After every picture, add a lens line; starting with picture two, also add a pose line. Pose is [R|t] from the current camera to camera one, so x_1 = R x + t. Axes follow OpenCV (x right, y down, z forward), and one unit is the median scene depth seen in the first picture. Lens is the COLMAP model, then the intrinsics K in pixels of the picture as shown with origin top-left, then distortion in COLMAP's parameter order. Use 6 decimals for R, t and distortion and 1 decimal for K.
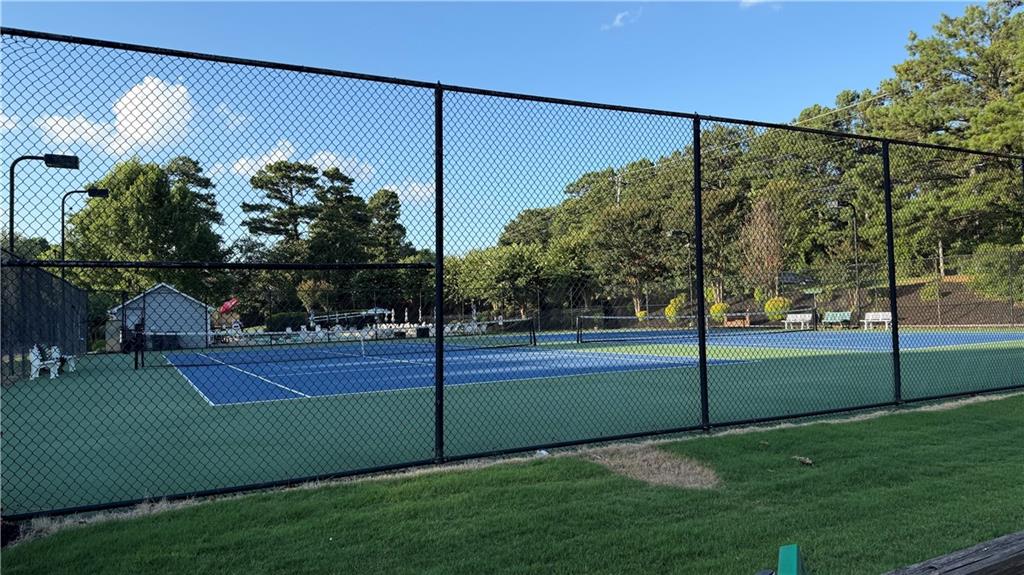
lens RADIAL K [[681.9, 0, 512.0], [0, 681.9, 287.5], [0, 0, 1]] dist [-0.000163, -0.000309]
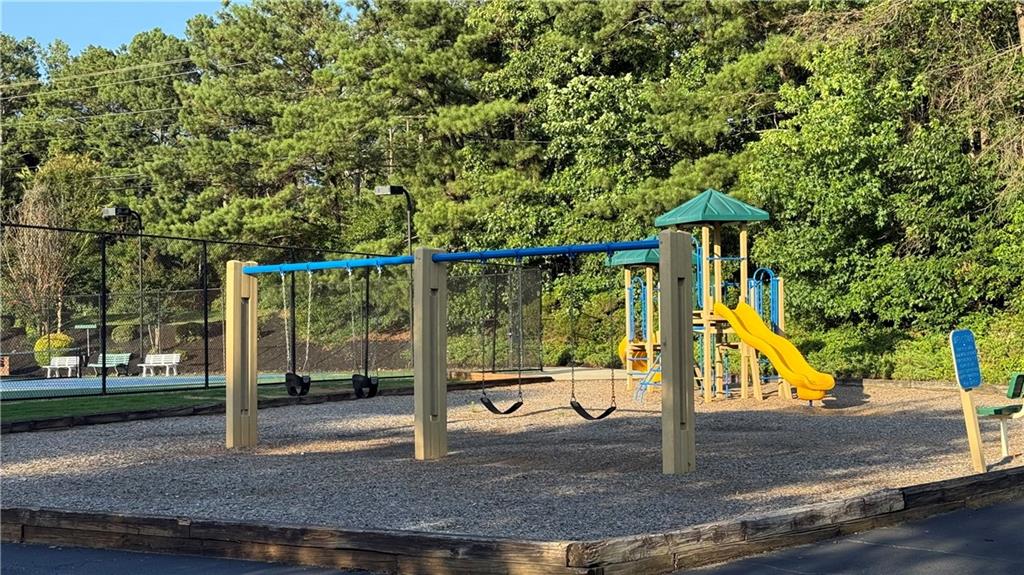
lens RADIAL K [[1374.1, 0, 512.2], [0, 1374.1, 311.0], [0, 0, 1]] dist [0.129106, -0.104893]
pose [[0.812970, 0.028507, 0.581608, -0.035058], [-0.027522, 0.999566, -0.010522, -0.004528], [-0.581655, -0.007453, 0.813401, -0.303066]]
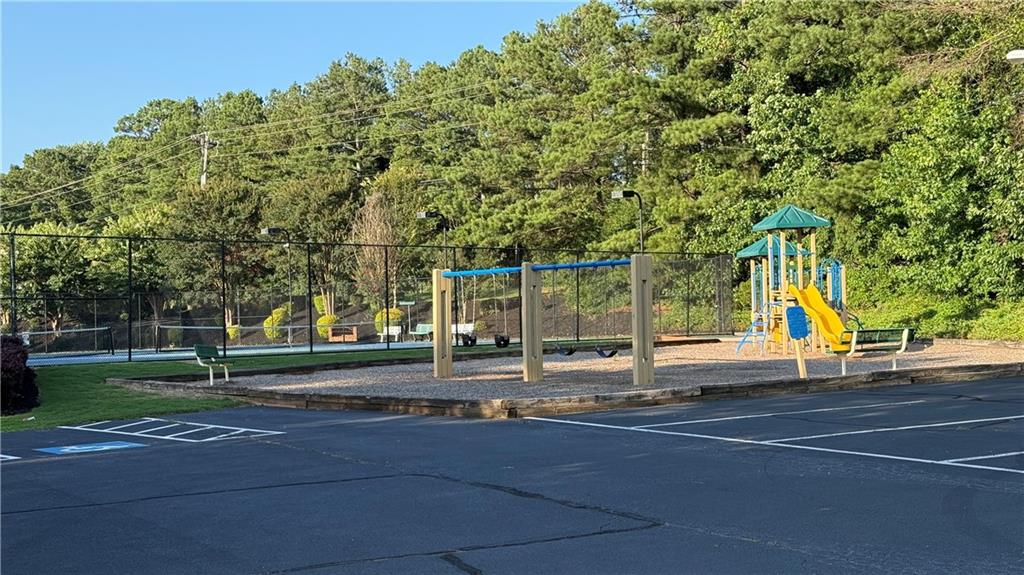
lens RADIAL K [[1374.1, 0, 512.2], [0, 1374.1, 311.0], [0, 0, 1]] dist [0.129106, -0.104893]
pose [[0.932957, 0.007334, 0.359914, -0.071680], [-0.014304, 0.999758, 0.016707, -0.010687], [-0.359705, -0.020735, 0.932836, -0.532105]]
